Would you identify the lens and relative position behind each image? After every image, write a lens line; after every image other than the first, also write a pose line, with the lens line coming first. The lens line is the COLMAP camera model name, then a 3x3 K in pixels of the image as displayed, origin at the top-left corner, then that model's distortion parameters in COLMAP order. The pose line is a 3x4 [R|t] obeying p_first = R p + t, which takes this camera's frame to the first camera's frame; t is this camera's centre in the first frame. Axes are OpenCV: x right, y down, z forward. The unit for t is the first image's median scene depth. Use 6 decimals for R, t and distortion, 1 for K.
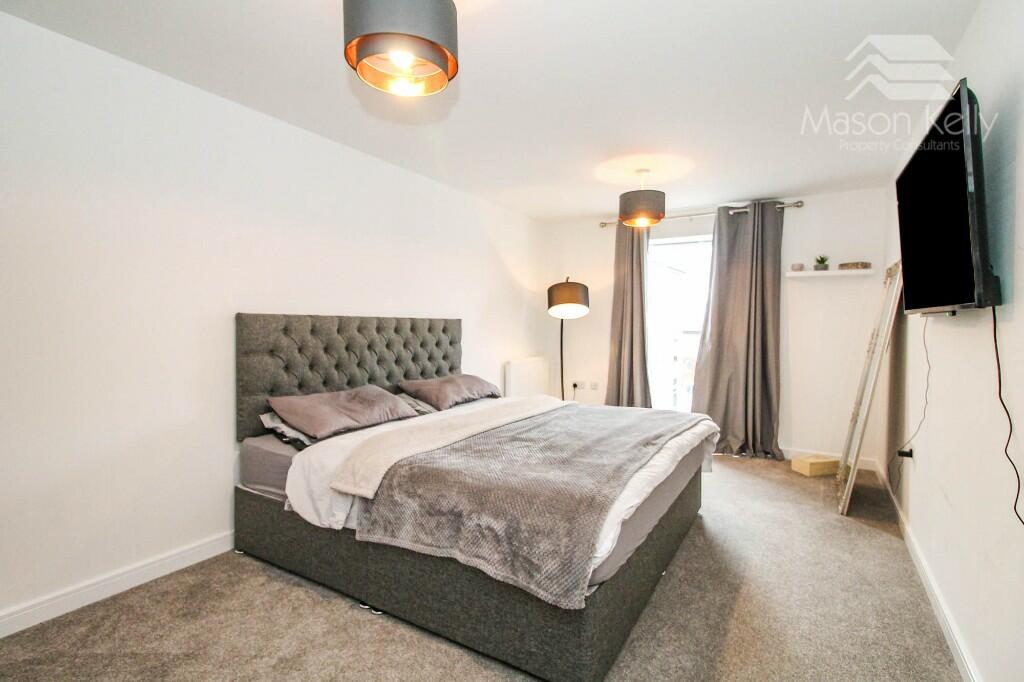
lens RADIAL K [[483.3, 0, 512.0], [0, 483.3, 325.4], [0, 0, 1]] dist [0.000761, 0.000006]
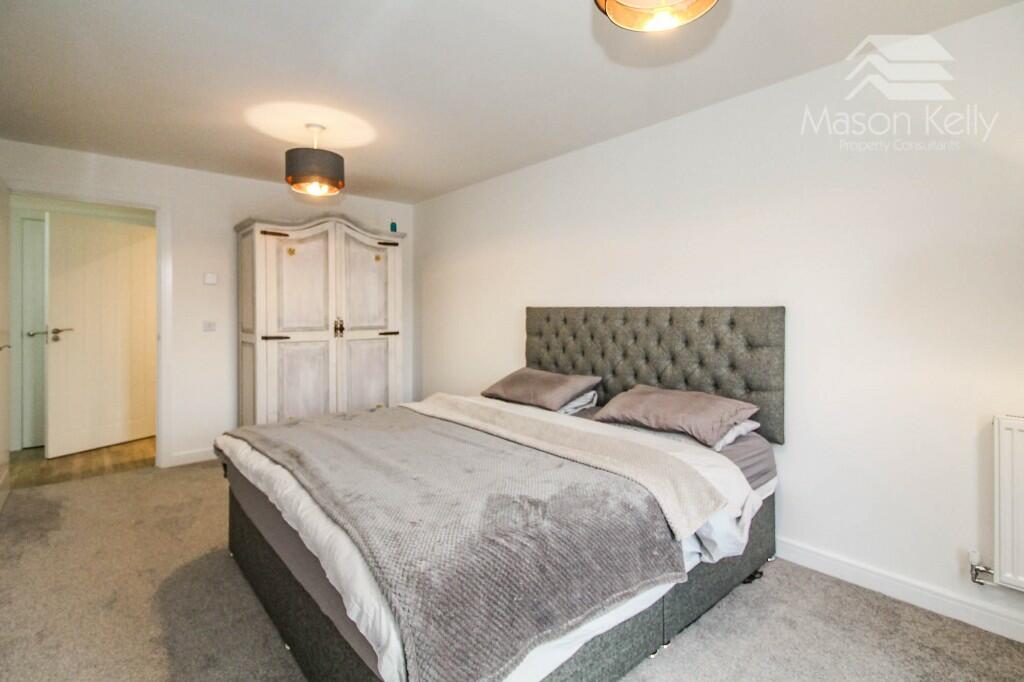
lens RADIAL K [[491.5, 0, 511.1], [0, 491.5, 314.1], [0, 0, 1]] dist [0.000731, 0.000084]
pose [[-0.310205, -0.007477, -0.950640, 0.617161], [-0.012757, 0.999912, -0.003702, 0.002277], [0.950584, 0.010978, -0.310273, 0.976594]]
